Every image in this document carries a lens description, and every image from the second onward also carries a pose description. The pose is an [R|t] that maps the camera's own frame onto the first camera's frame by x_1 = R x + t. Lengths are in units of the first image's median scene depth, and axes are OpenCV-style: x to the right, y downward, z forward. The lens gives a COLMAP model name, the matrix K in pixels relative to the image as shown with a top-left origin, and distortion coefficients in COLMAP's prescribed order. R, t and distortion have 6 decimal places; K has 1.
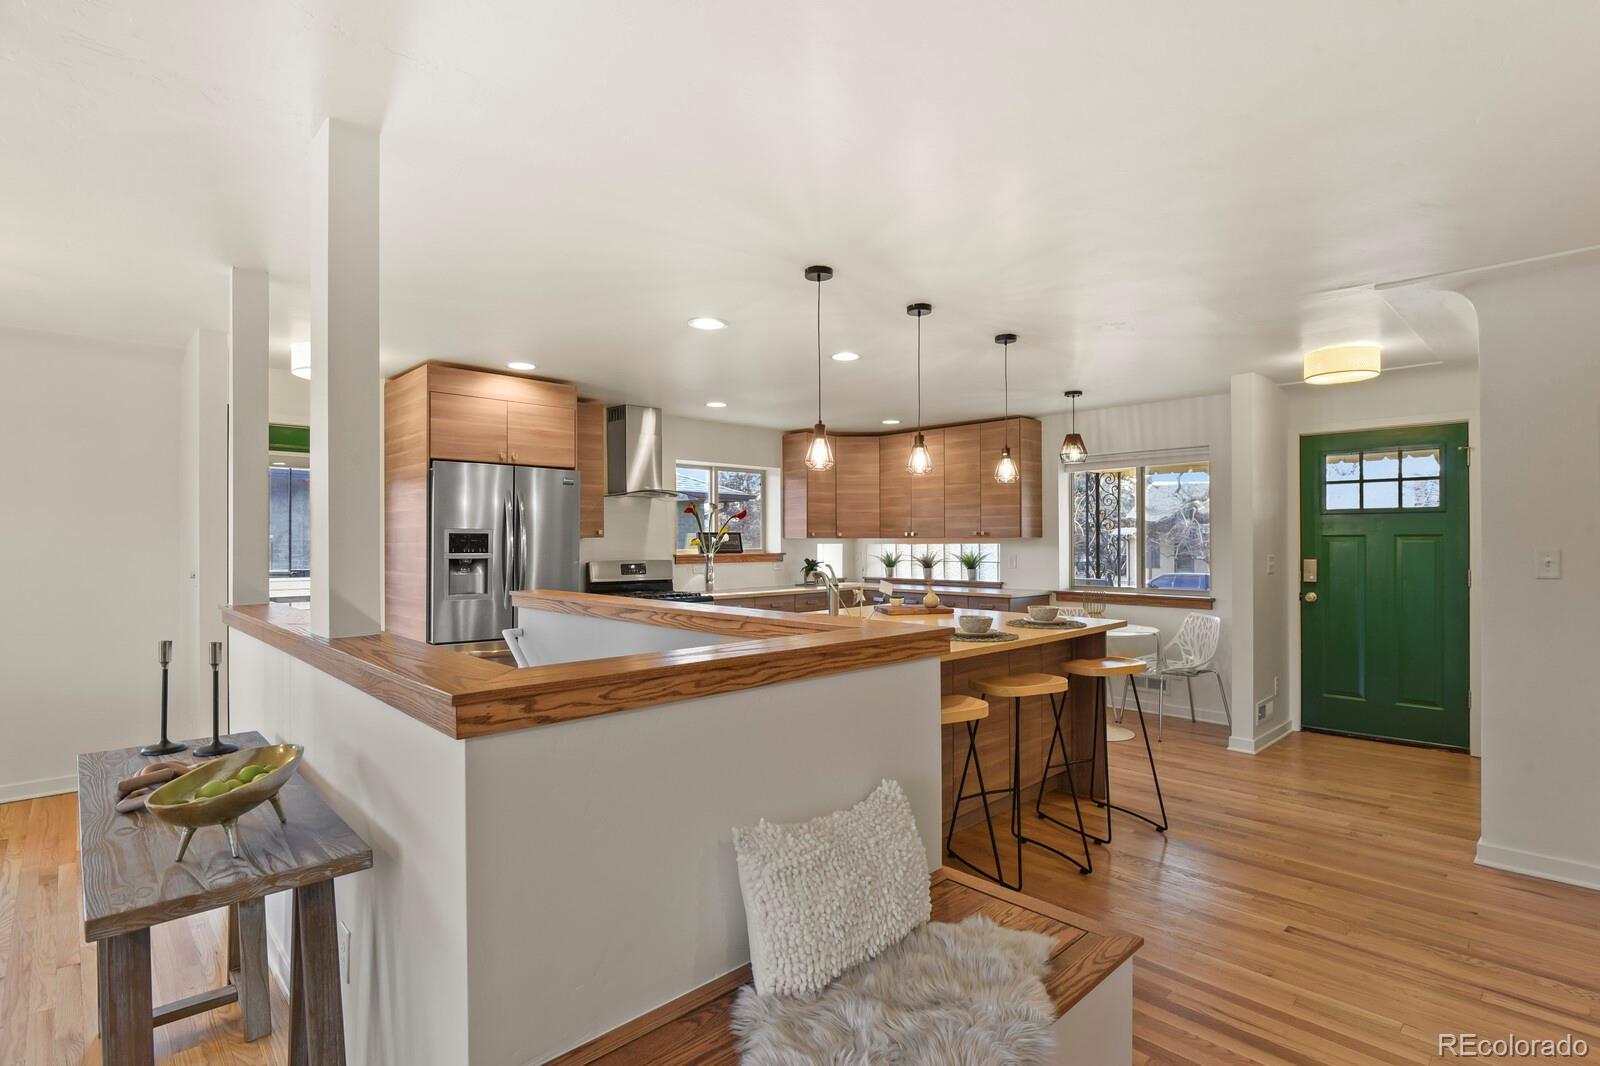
lens RADIAL K [[774.2, 0, 804.8], [0, 774.2, 540.3], [0, 0, 1]] dist [0.000709, -0.015939]
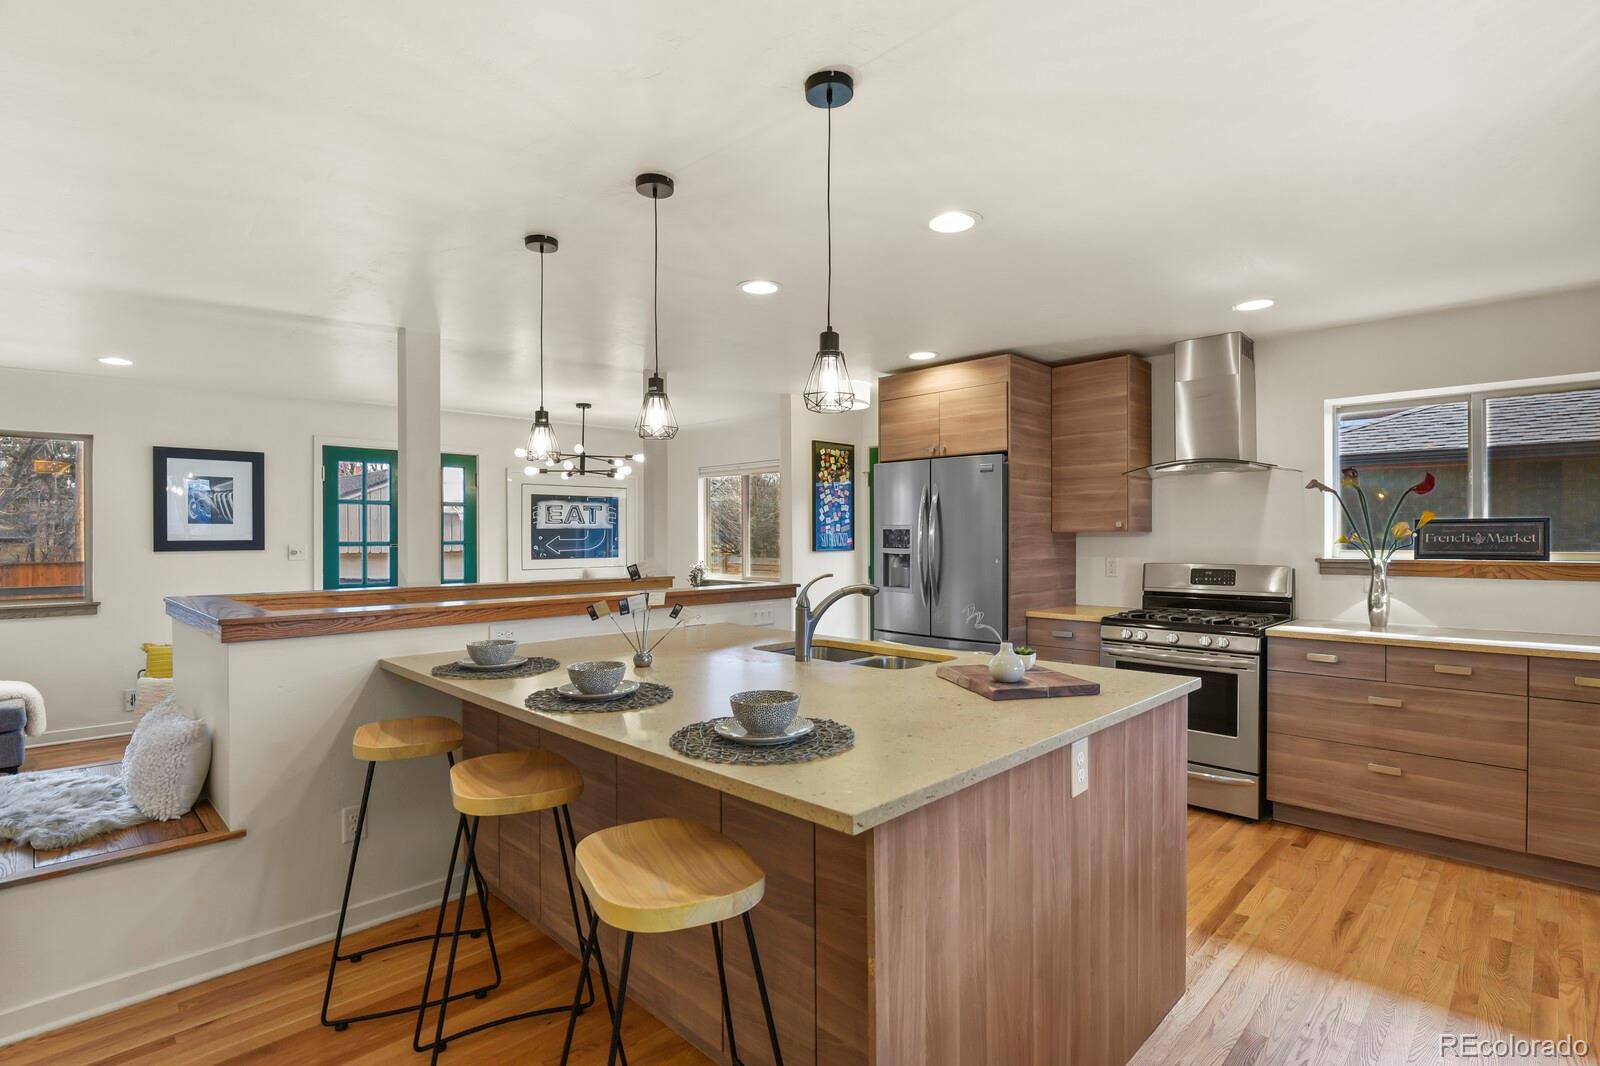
lens RADIAL K [[777.0, 0, 802.6], [0, 777.0, 539.8], [0, 0, 1]] dist [-0.010367, -0.005298]
pose [[0.026592, 0.007191, -0.999621, 0.459921], [0.004245, 0.999964, 0.007306, -0.002337], [0.999637, -0.004438, 0.026560, 0.629565]]
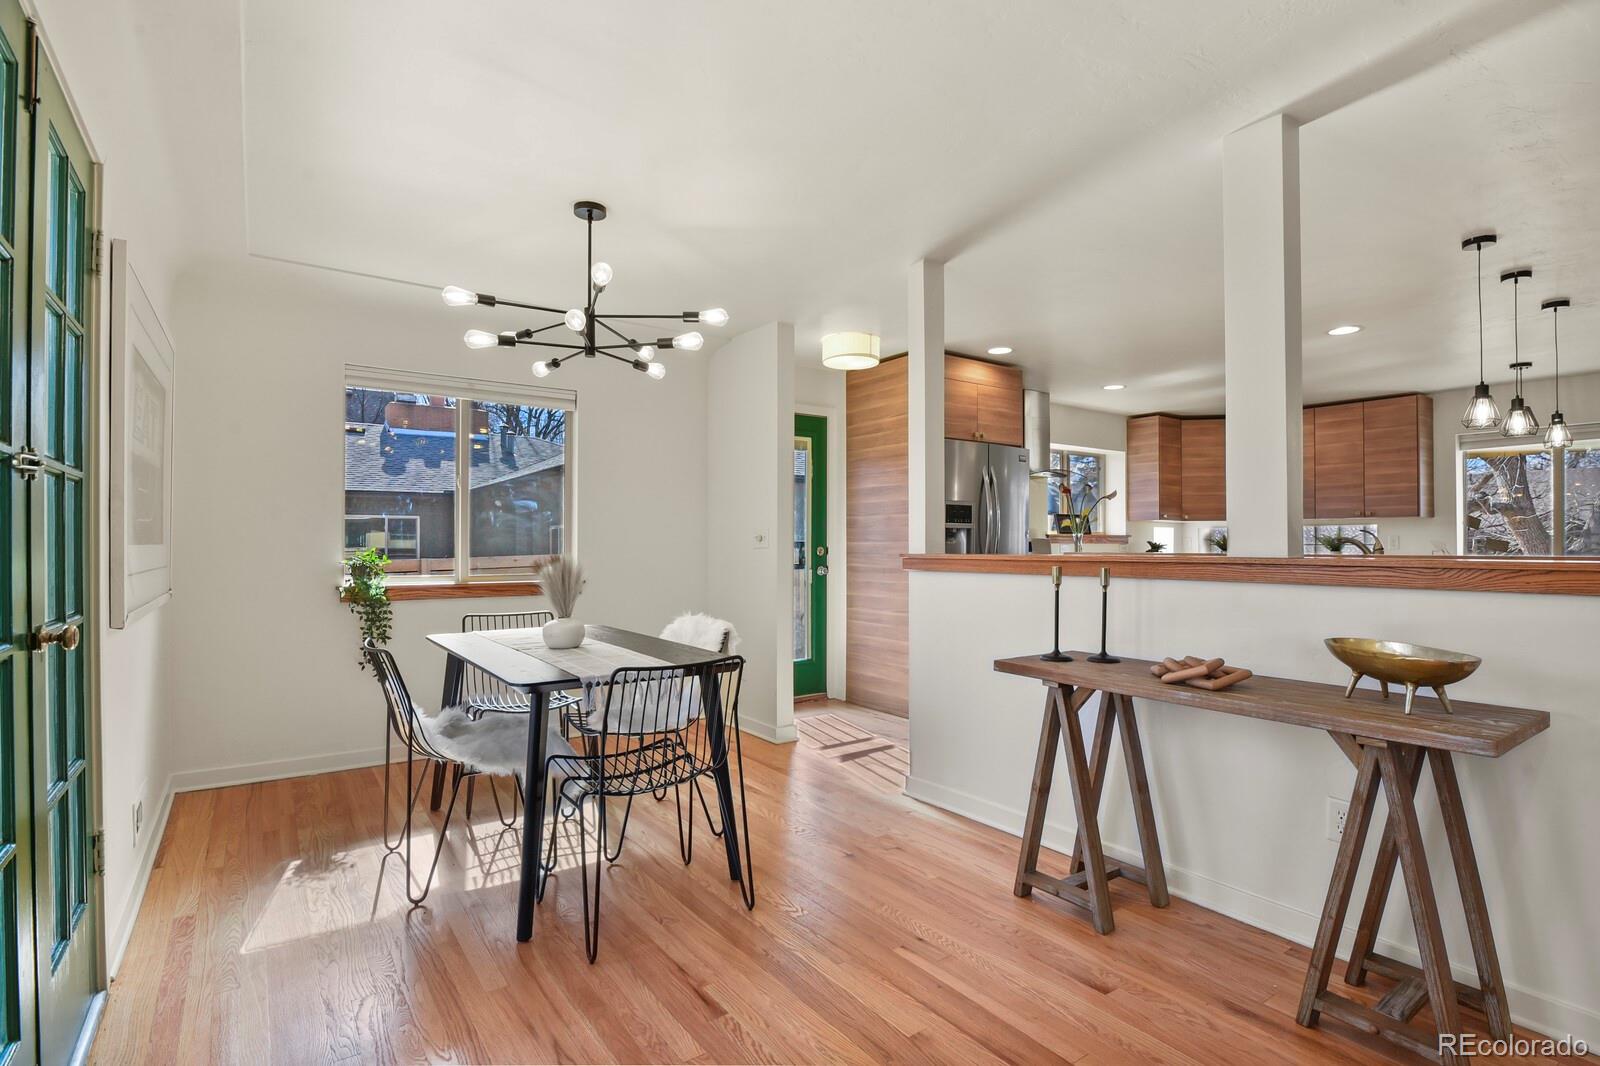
lens RADIAL K [[774.2, 0, 804.8], [0, 774.2, 540.3], [0, 0, 1]] dist [0.000709, -0.015939]
pose [[0.988904, 0.002547, -0.148532, -0.362588], [-0.002987, 0.999992, -0.002740, 0.033143], [0.148524, 0.003153, 0.988904, -0.082732]]
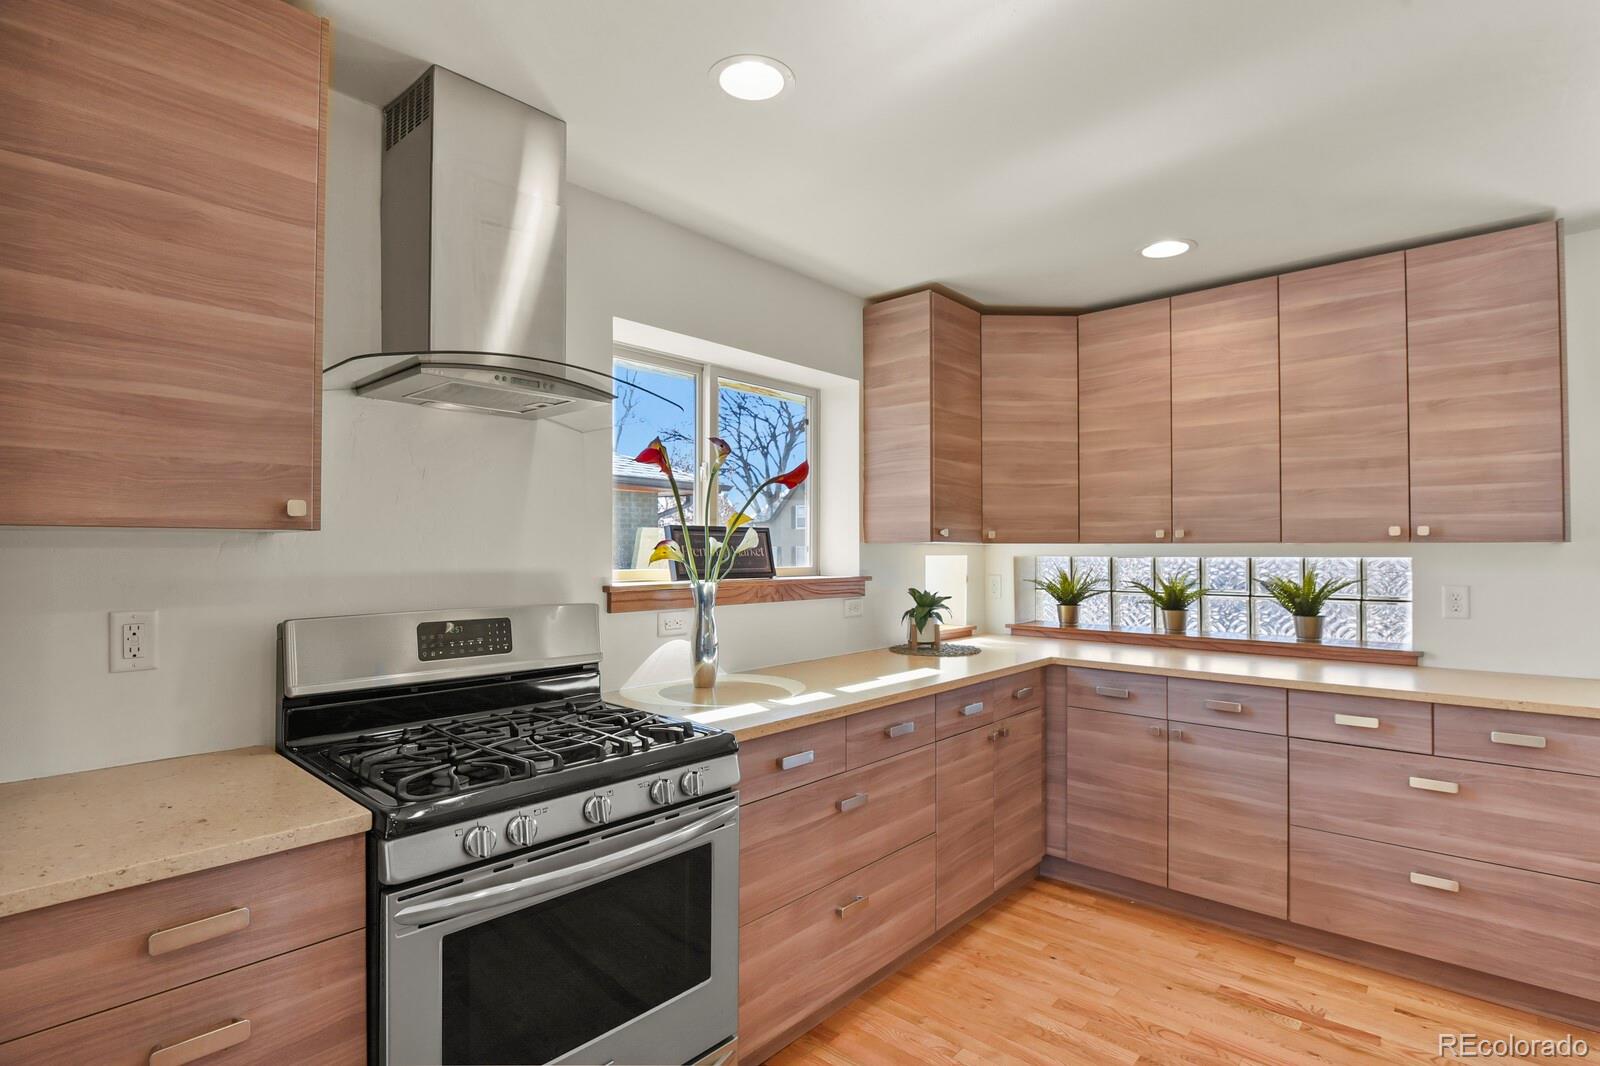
lens RADIAL K [[777.0, 0, 802.6], [0, 777.0, 539.8], [0, 0, 1]] dist [-0.010367, -0.005298]
pose [[0.997505, 0.005647, 0.070377, -0.113242], [-0.004779, 0.999910, -0.012502, 0.001673], [-0.070441, 0.012135, 0.997442, 0.698201]]
